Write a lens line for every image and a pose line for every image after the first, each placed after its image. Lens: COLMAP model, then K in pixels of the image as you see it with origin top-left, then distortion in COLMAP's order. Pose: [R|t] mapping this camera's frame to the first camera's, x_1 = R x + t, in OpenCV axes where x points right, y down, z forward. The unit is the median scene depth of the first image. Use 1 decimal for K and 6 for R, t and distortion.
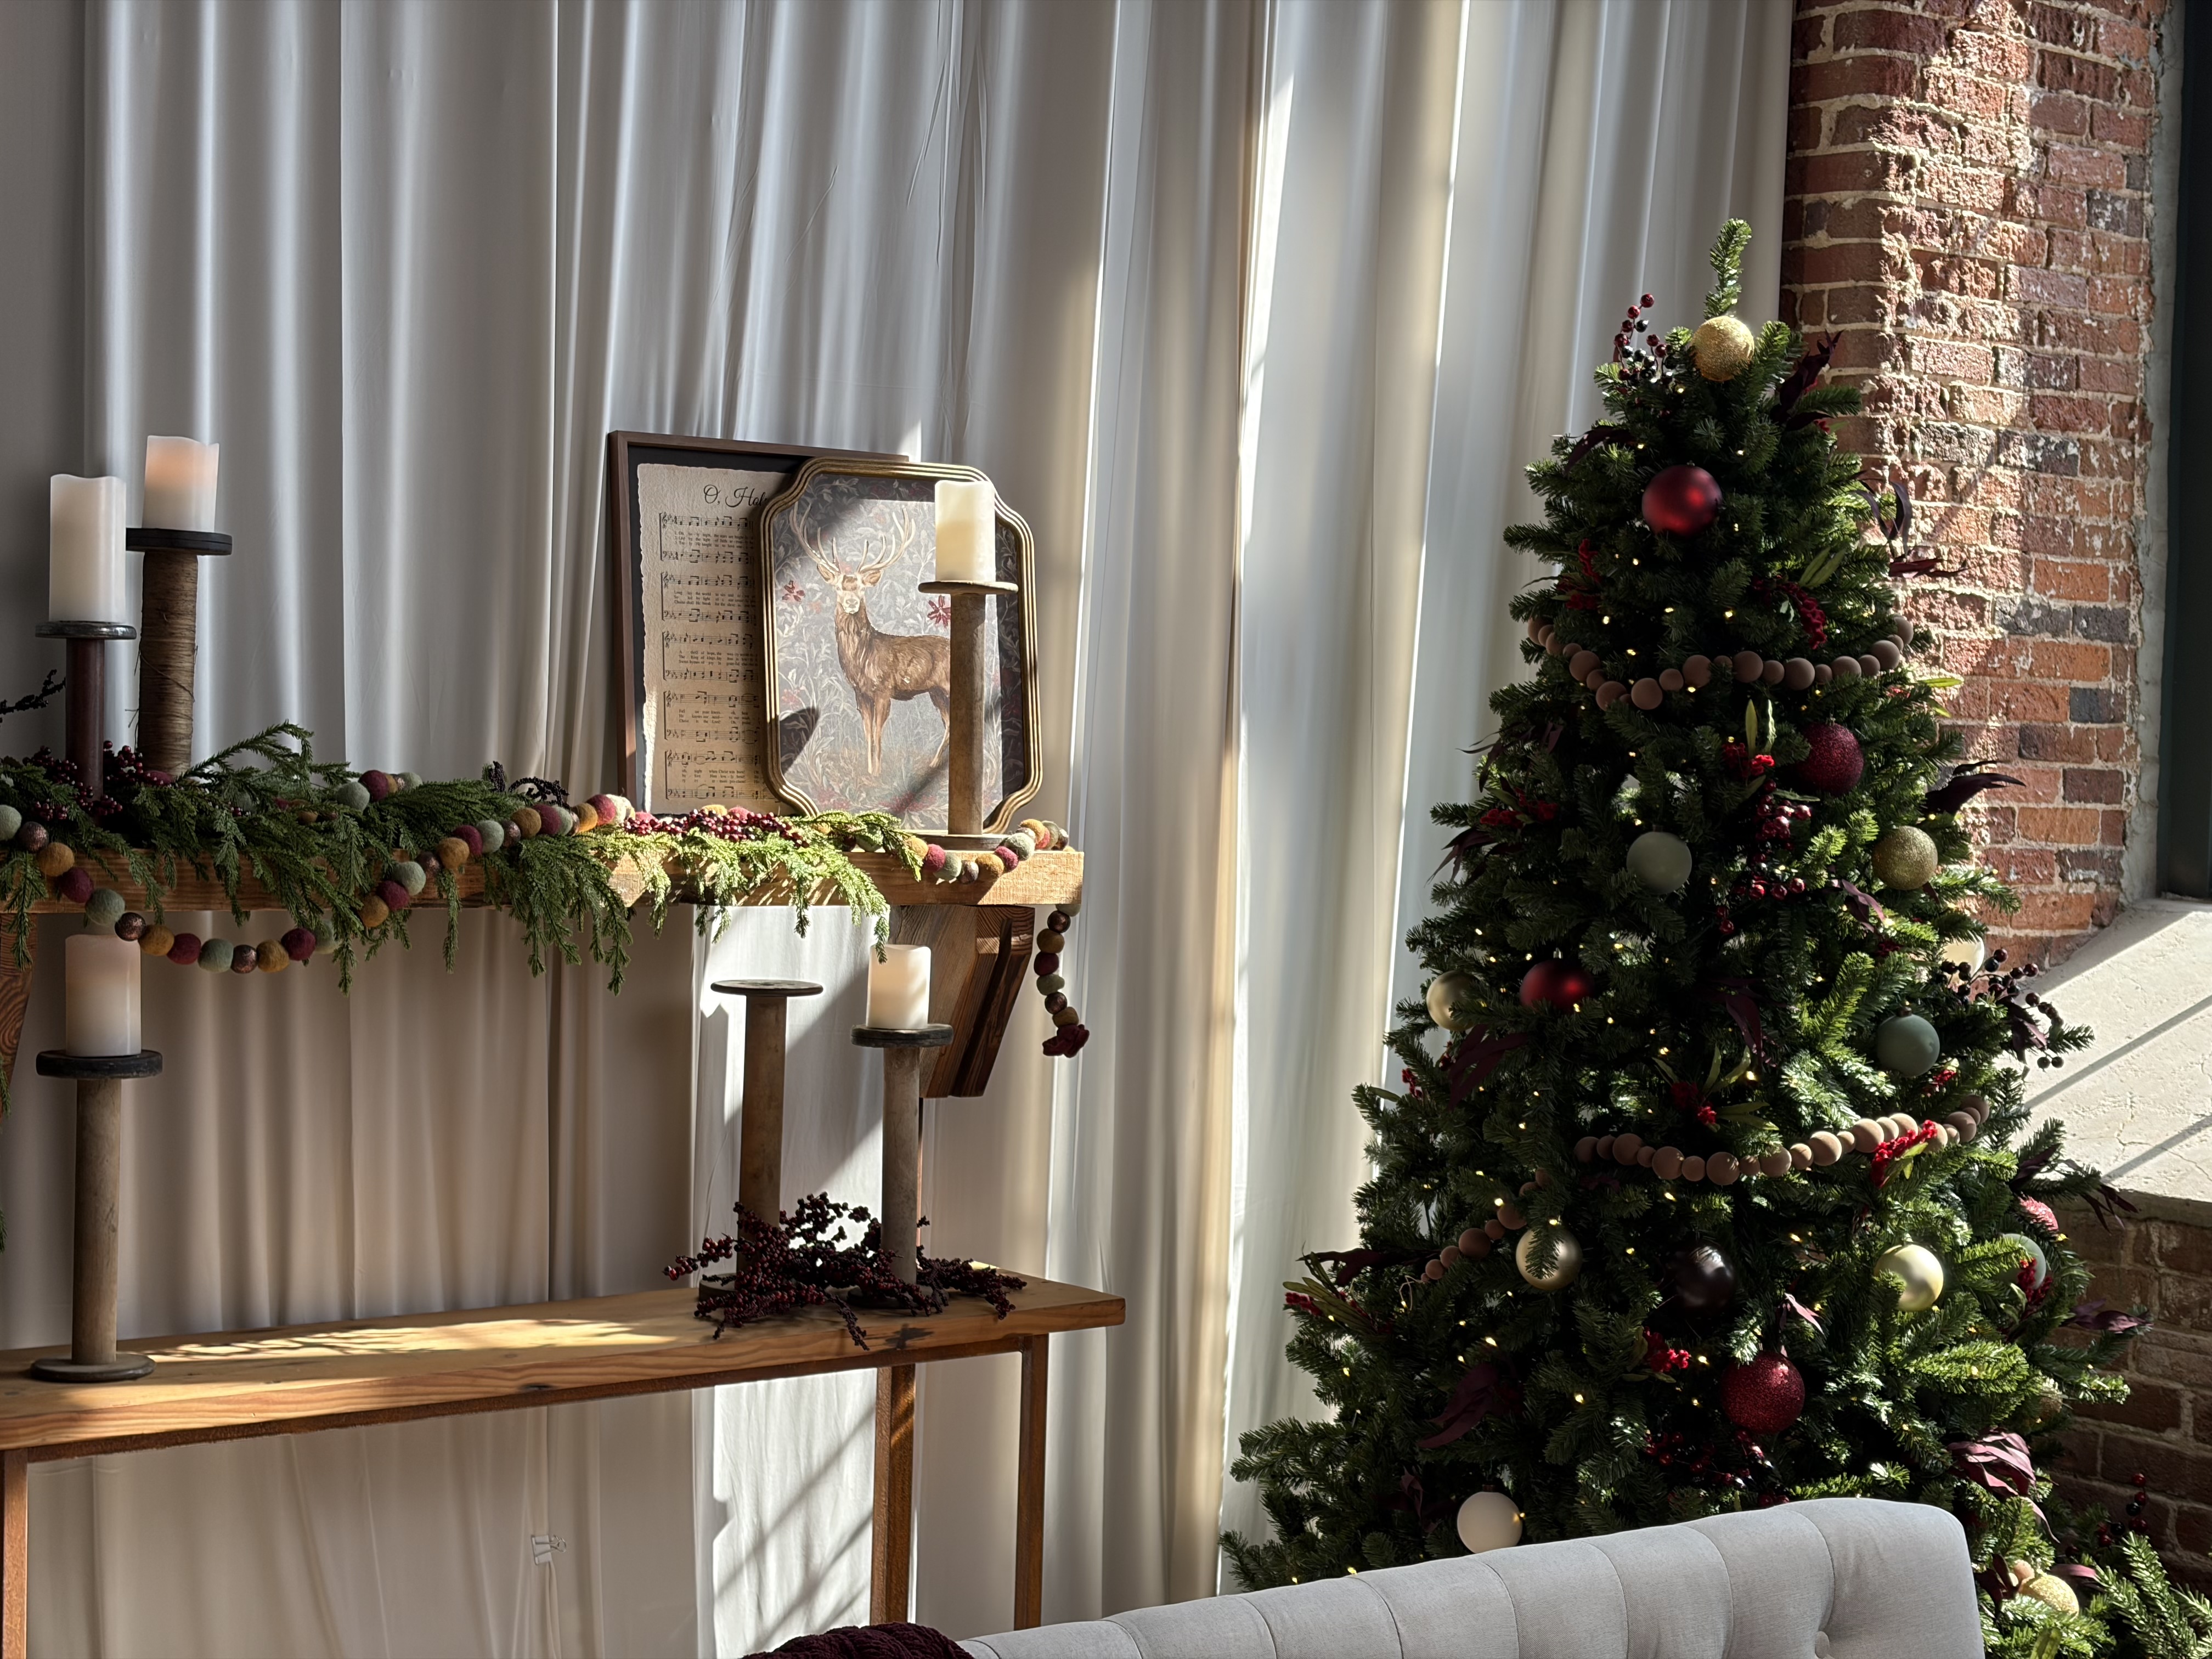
lens RADIAL K [[3322.1, 0, 1125.5], [0, 3322.1, 831.8], [0, 0, 1]] dist [0.075042, 0.000000]
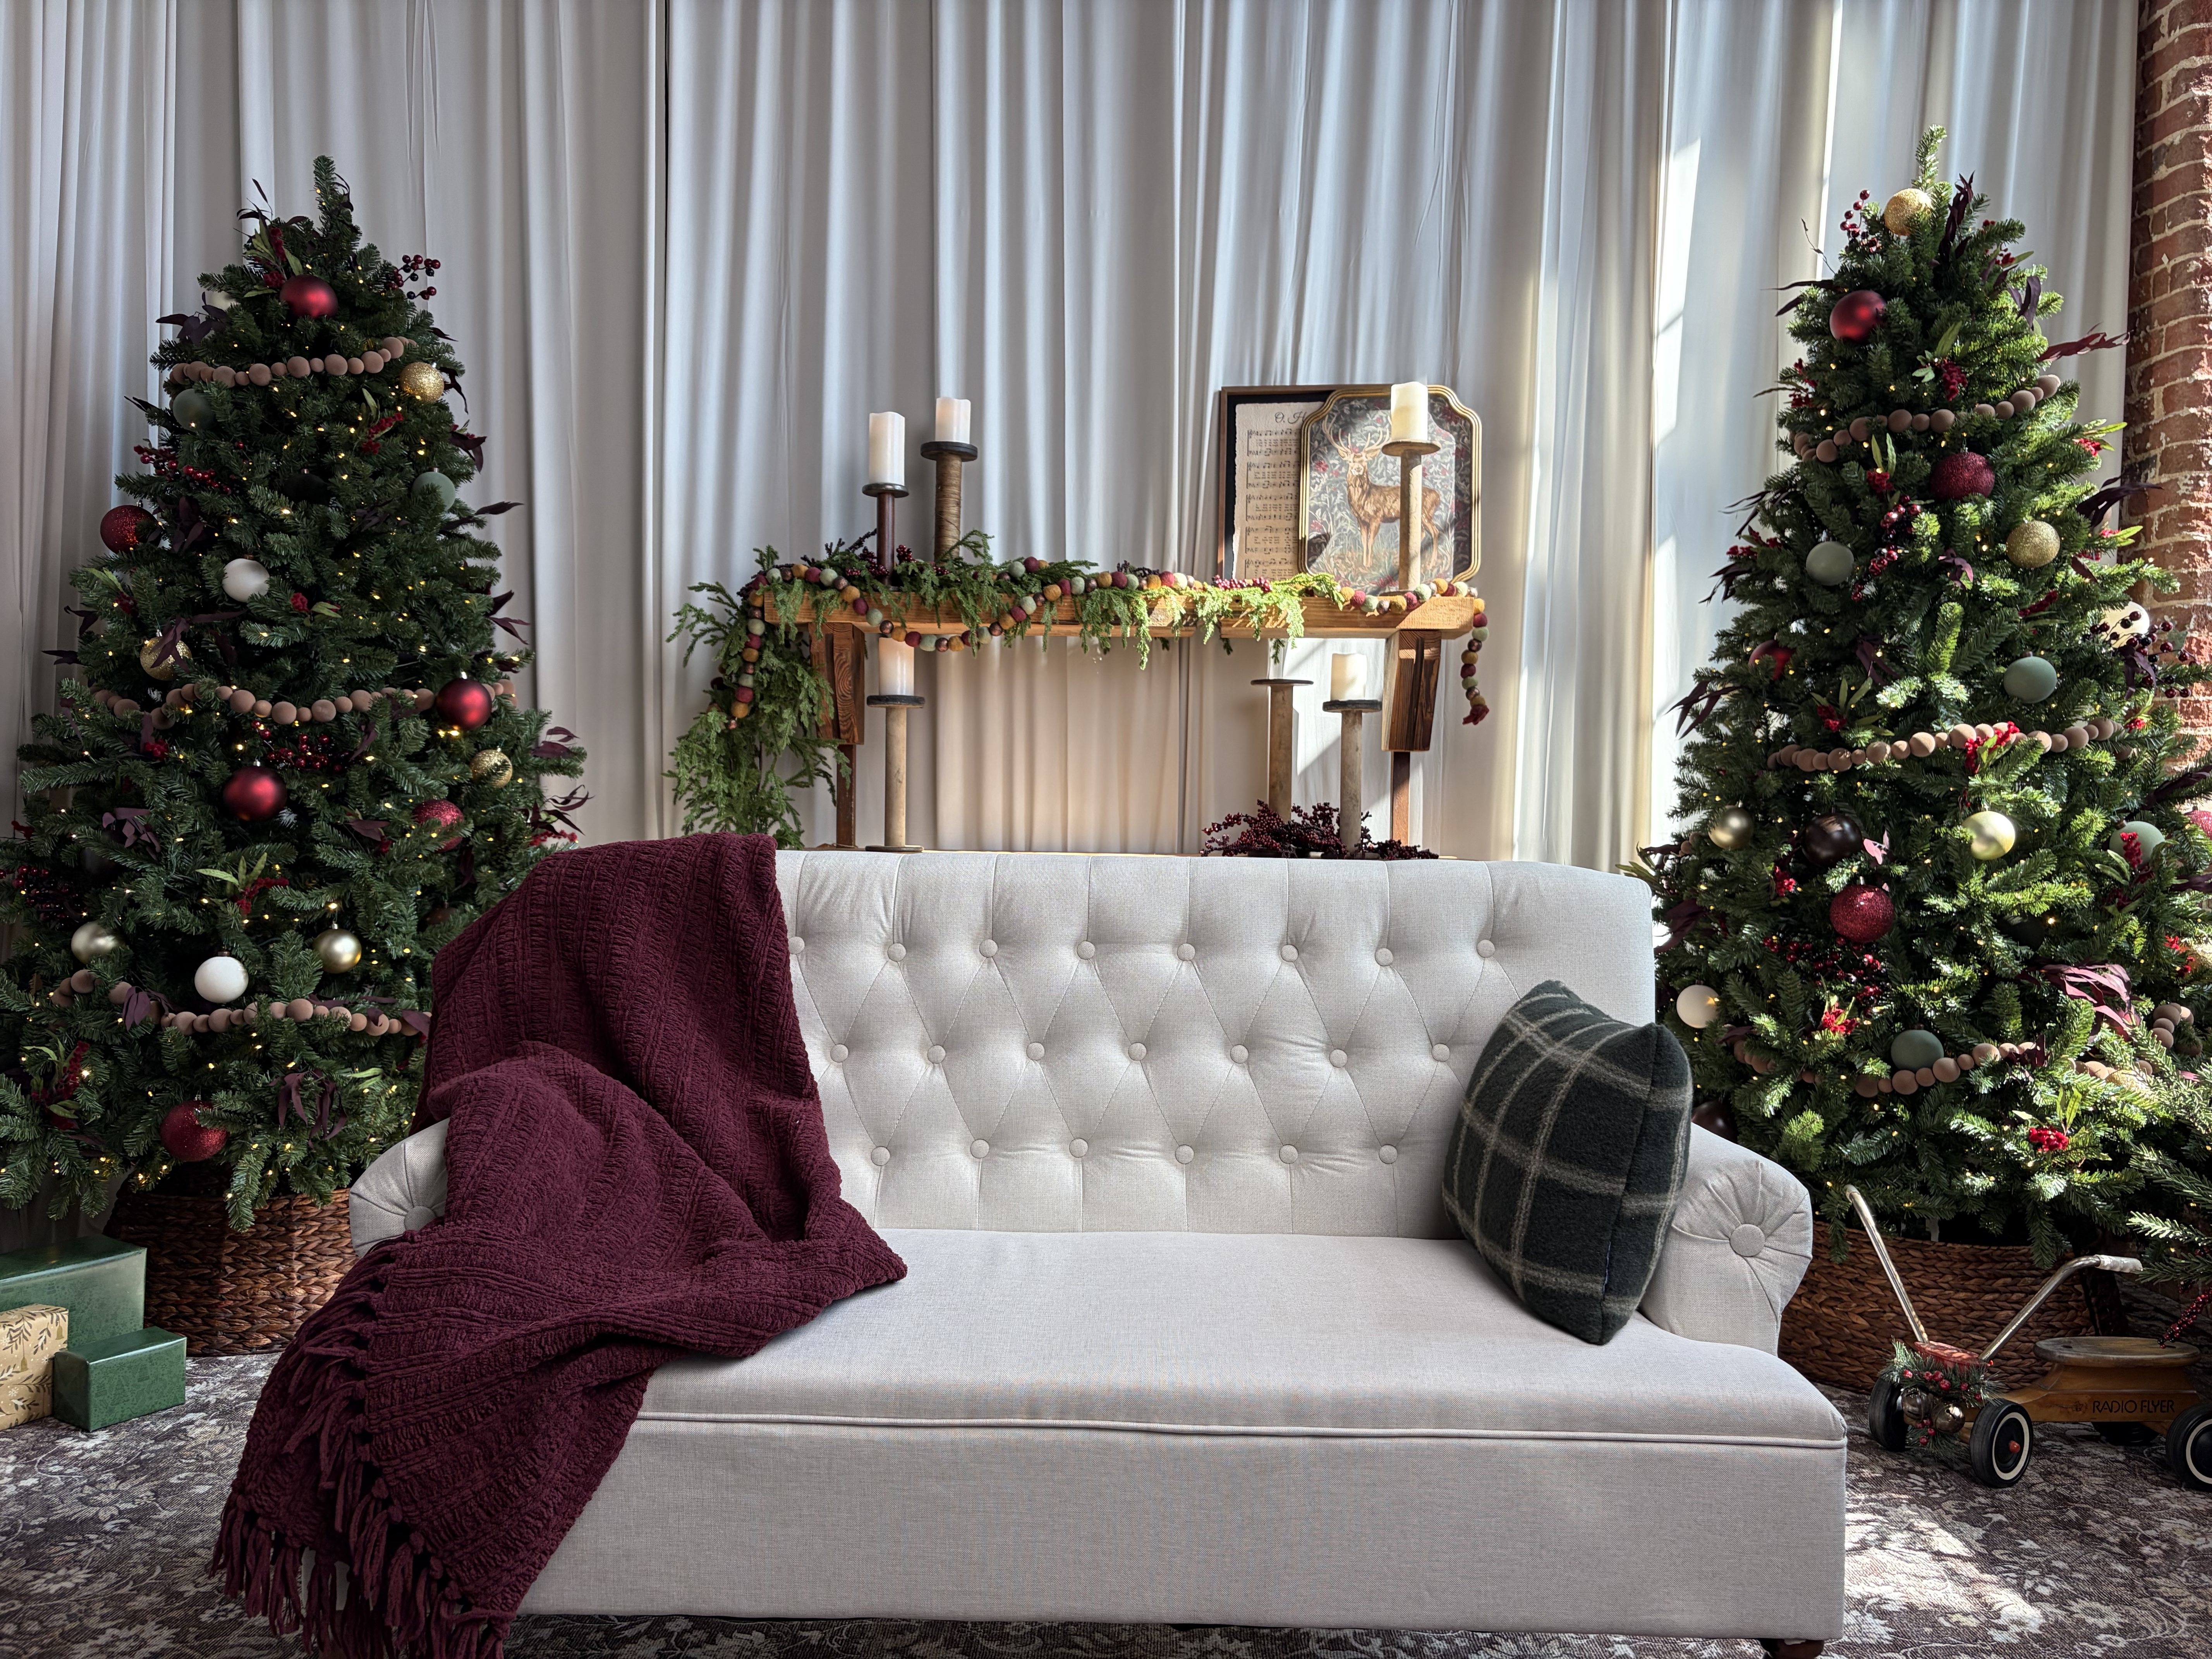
lens RADIAL K [[1663.3, 0, 1106.1], [0, 1663.3, 835.9], [0, 0, 1]] dist [0.048541, -0.058759]
pose [[0.792968, -0.005533, -0.609238, 0.355423], [-0.005524, 0.999852, -0.016270, 0.142141], [0.609238, 0.016267, 0.792820, 0.227481]]
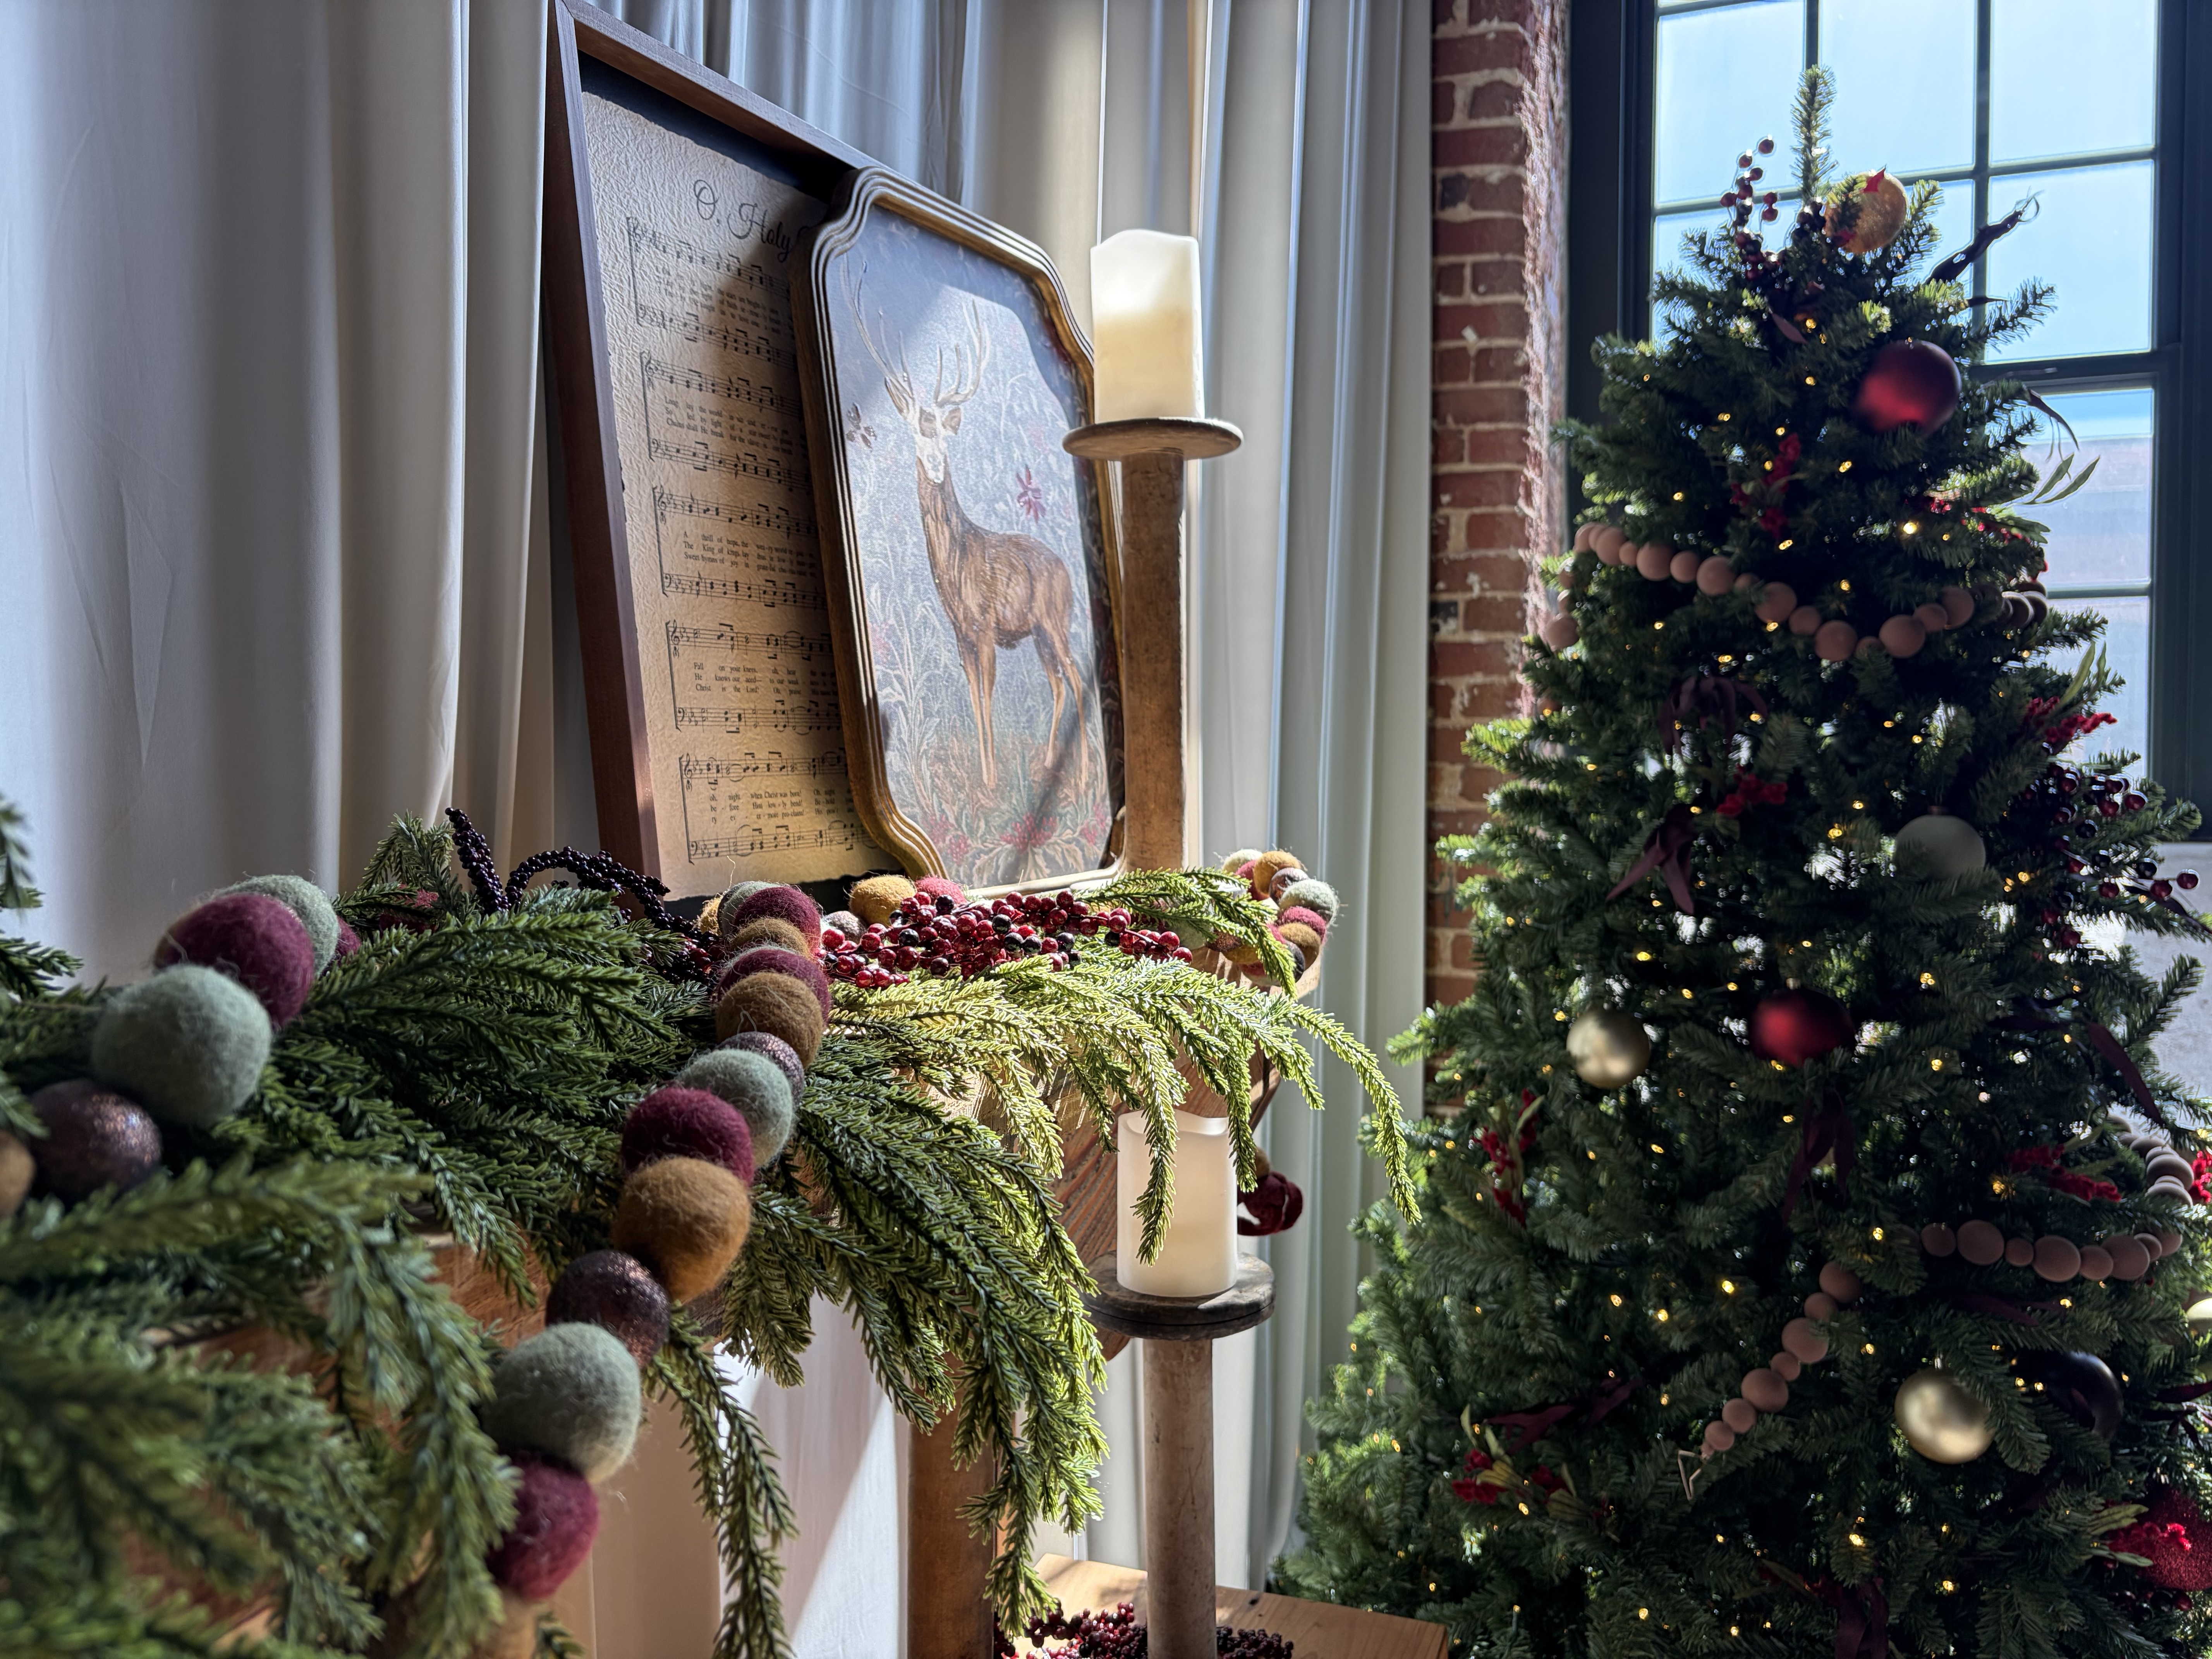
lens RADIAL K [[1663.3, 0, 1096.2], [0, 1663.3, 824.1], [0, 0, 1]] dist [0.048541, -0.058759]
pose [[0.850438, -0.055234, 0.523168, -0.206939], [0.035589, 0.998235, 0.047538, -0.023627], [-0.524870, -0.021809, 0.850903, 0.774398]]
